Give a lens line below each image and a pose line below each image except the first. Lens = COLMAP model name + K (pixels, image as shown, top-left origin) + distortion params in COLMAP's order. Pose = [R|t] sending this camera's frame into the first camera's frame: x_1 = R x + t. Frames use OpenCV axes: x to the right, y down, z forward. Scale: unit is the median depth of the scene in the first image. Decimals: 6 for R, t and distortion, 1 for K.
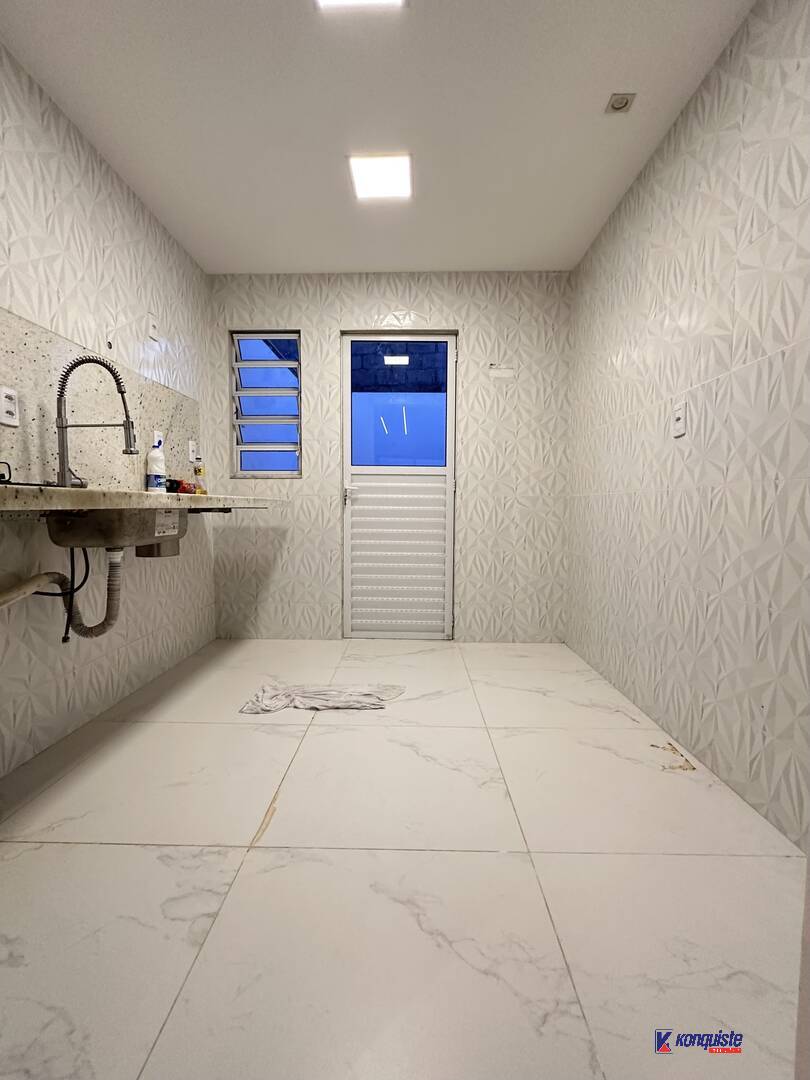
lens RADIAL K [[484.3, 0, 405.0], [0, 484.3, 540.0], [0, 0, 1]] dist [-0.001191, 0.000171]
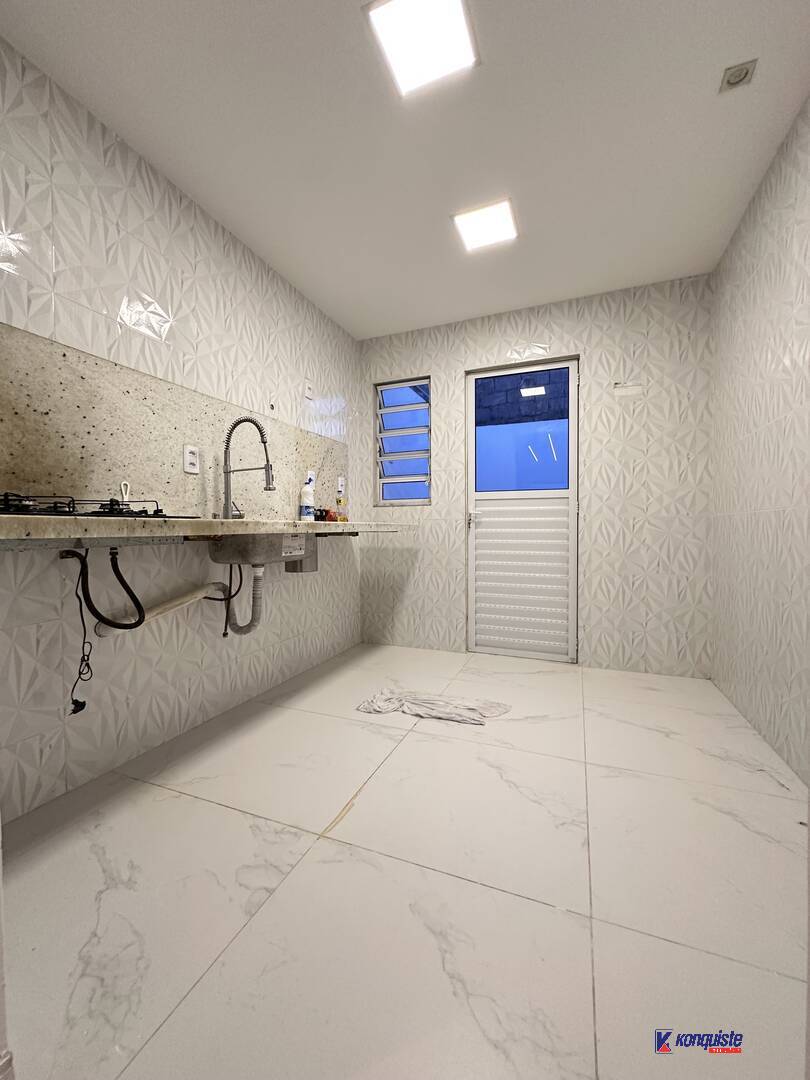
lens RADIAL K [[433.1, 0, 405.0], [0, 433.1, 540.0], [0, 0, 1]] dist [-0.001455, 0.000545]
pose [[0.934437, -0.000863, -0.356127, 0.096738], [-0.014670, 0.999055, -0.040912, -0.004443], [0.355825, 0.043454, 0.933542, 0.046631]]
